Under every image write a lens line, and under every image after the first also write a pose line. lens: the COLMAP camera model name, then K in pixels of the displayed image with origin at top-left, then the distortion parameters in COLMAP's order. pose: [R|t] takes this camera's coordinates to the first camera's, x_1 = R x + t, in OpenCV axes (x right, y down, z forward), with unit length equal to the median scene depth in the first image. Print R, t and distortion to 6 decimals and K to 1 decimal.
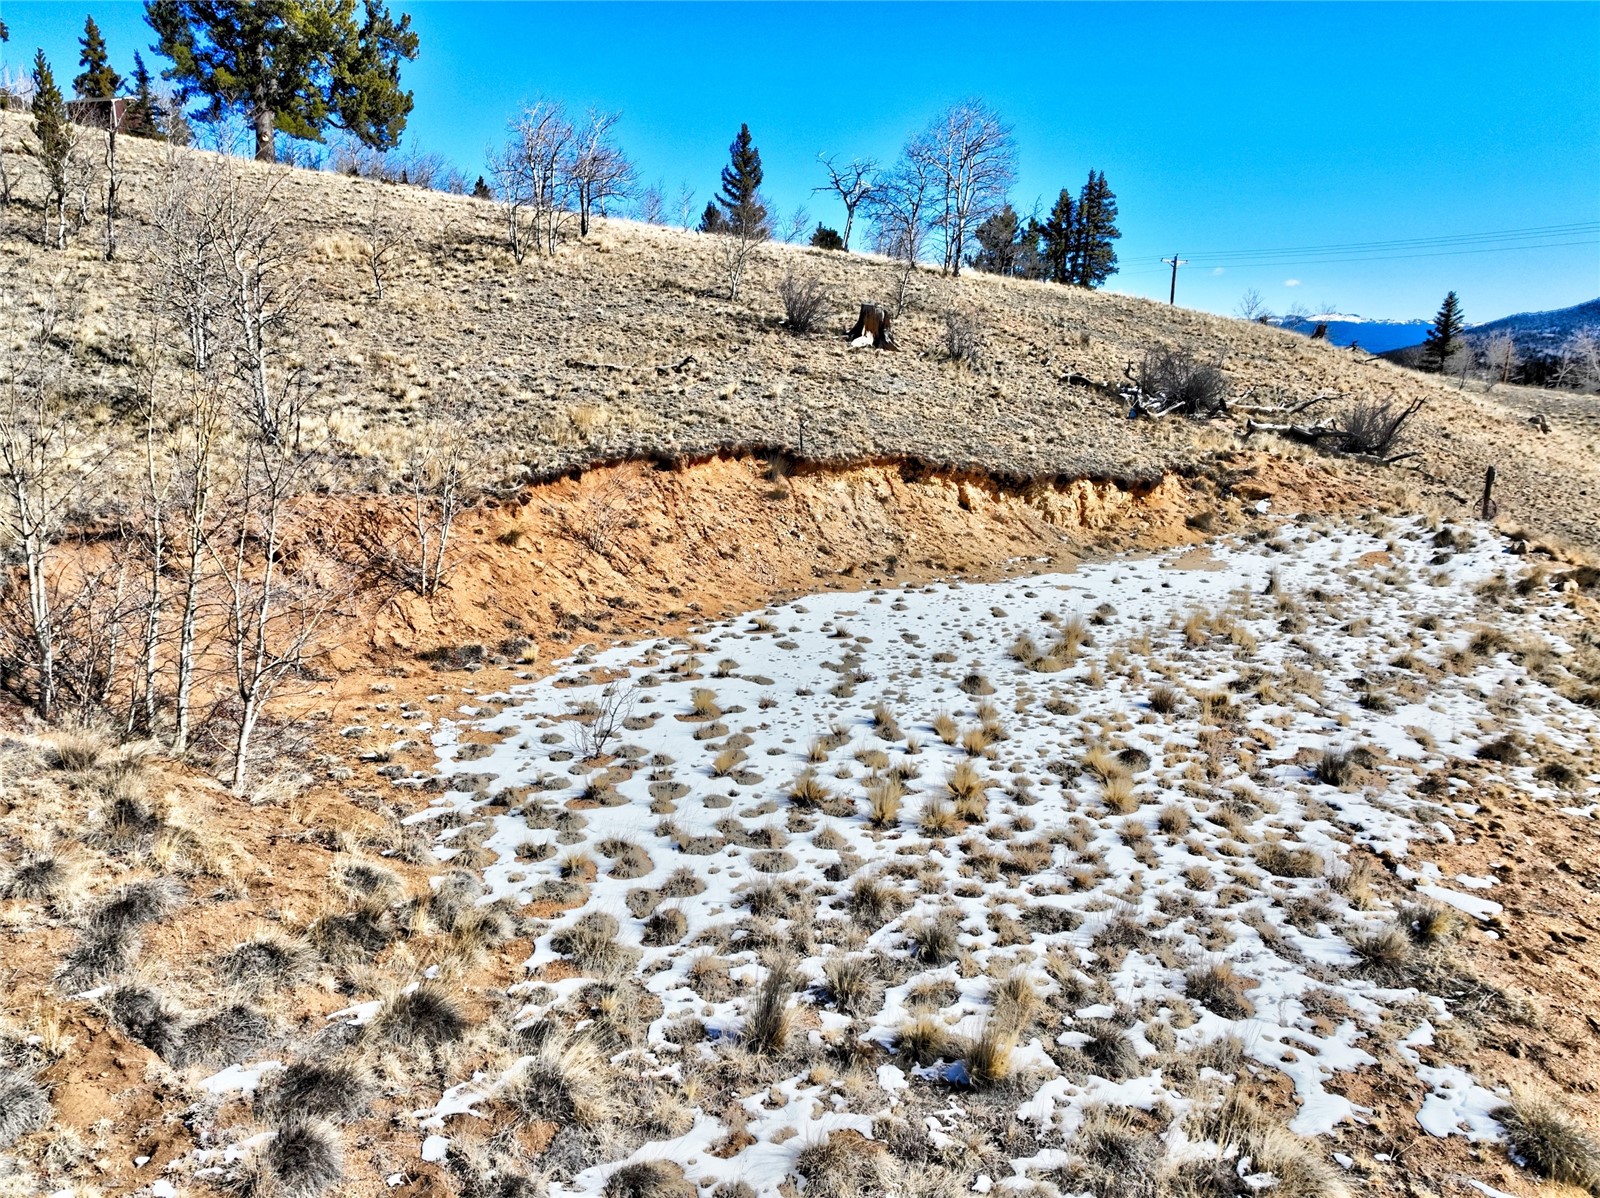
lens RADIAL K [[1128.8, 0, 805.4], [0, 1128.8, 592.3], [0, 0, 1]] dist [0.002260, 0.010815]
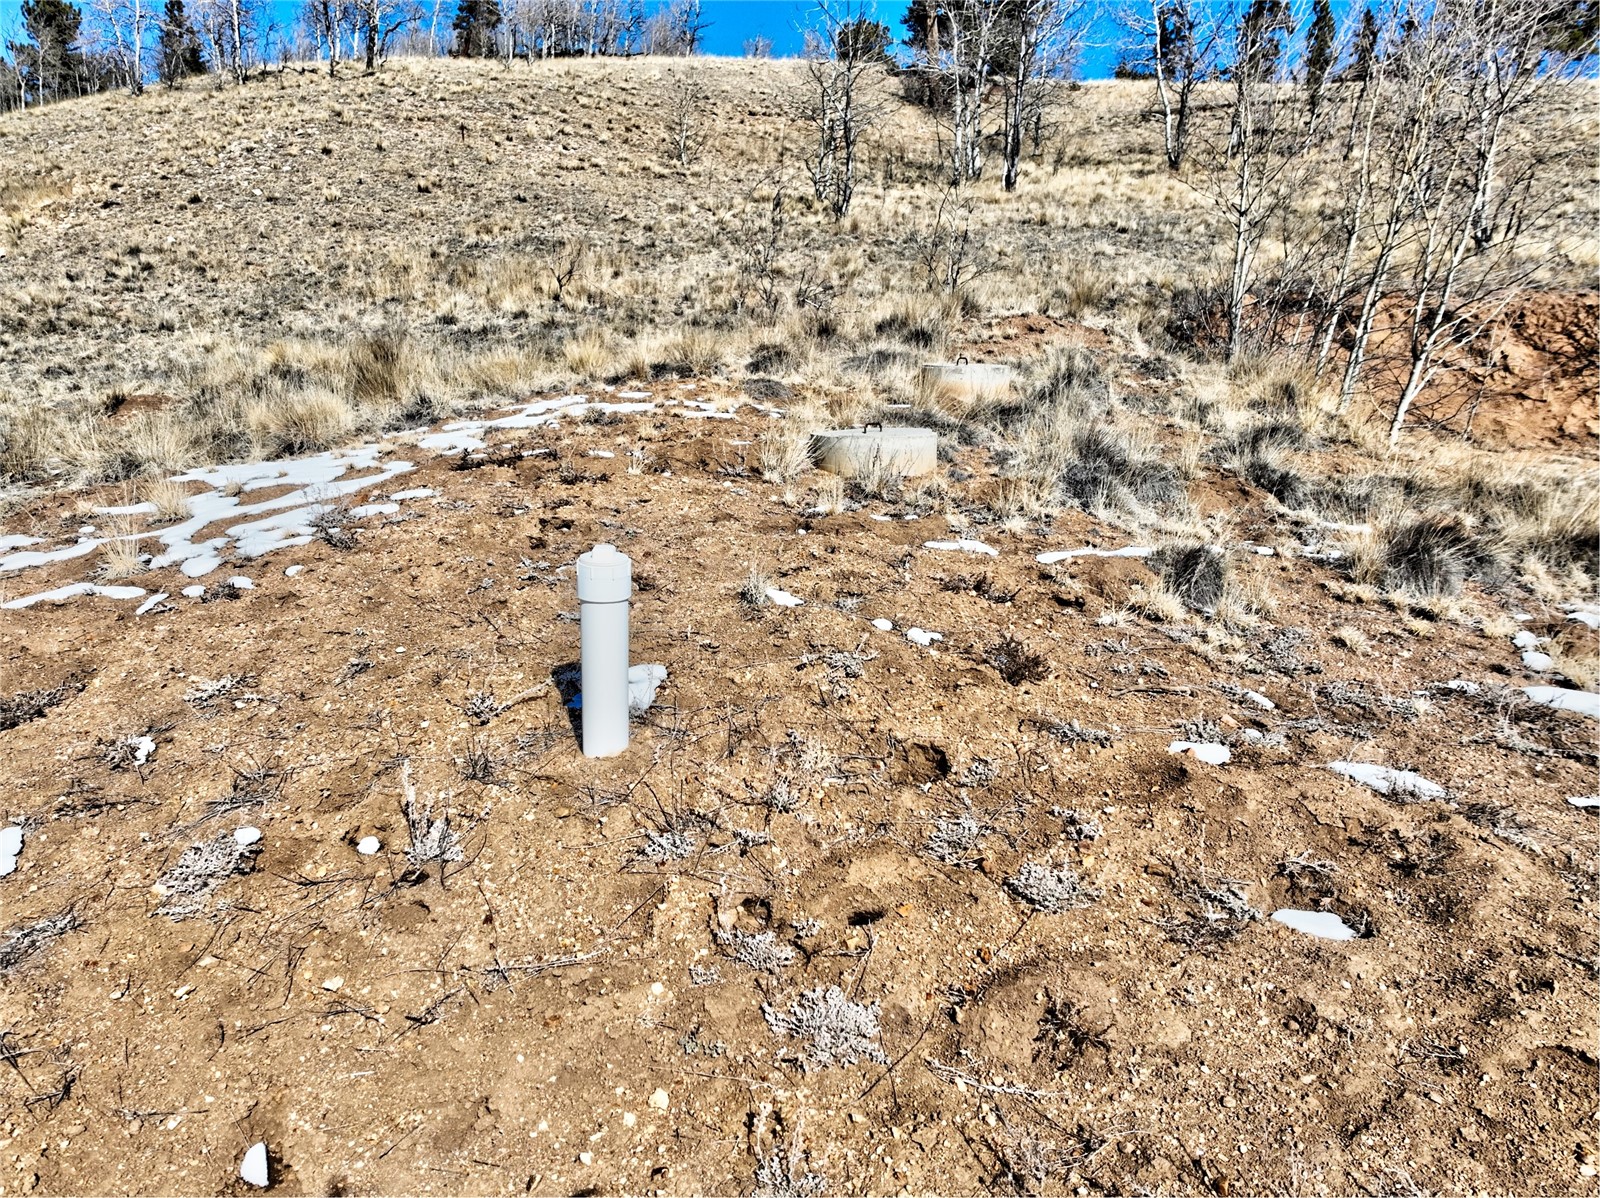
lens RADIAL K [[1128.8, 0, 800.2], [0, 1128.8, 607.2], [0, 0, 1]] dist [0.002260, 0.010815]
pose [[0.576140, 0.174848, -0.798430, -0.004032], [-0.173363, 0.980766, 0.089681, 0.110992], [0.798754, 0.086749, 0.595371, 0.023711]]
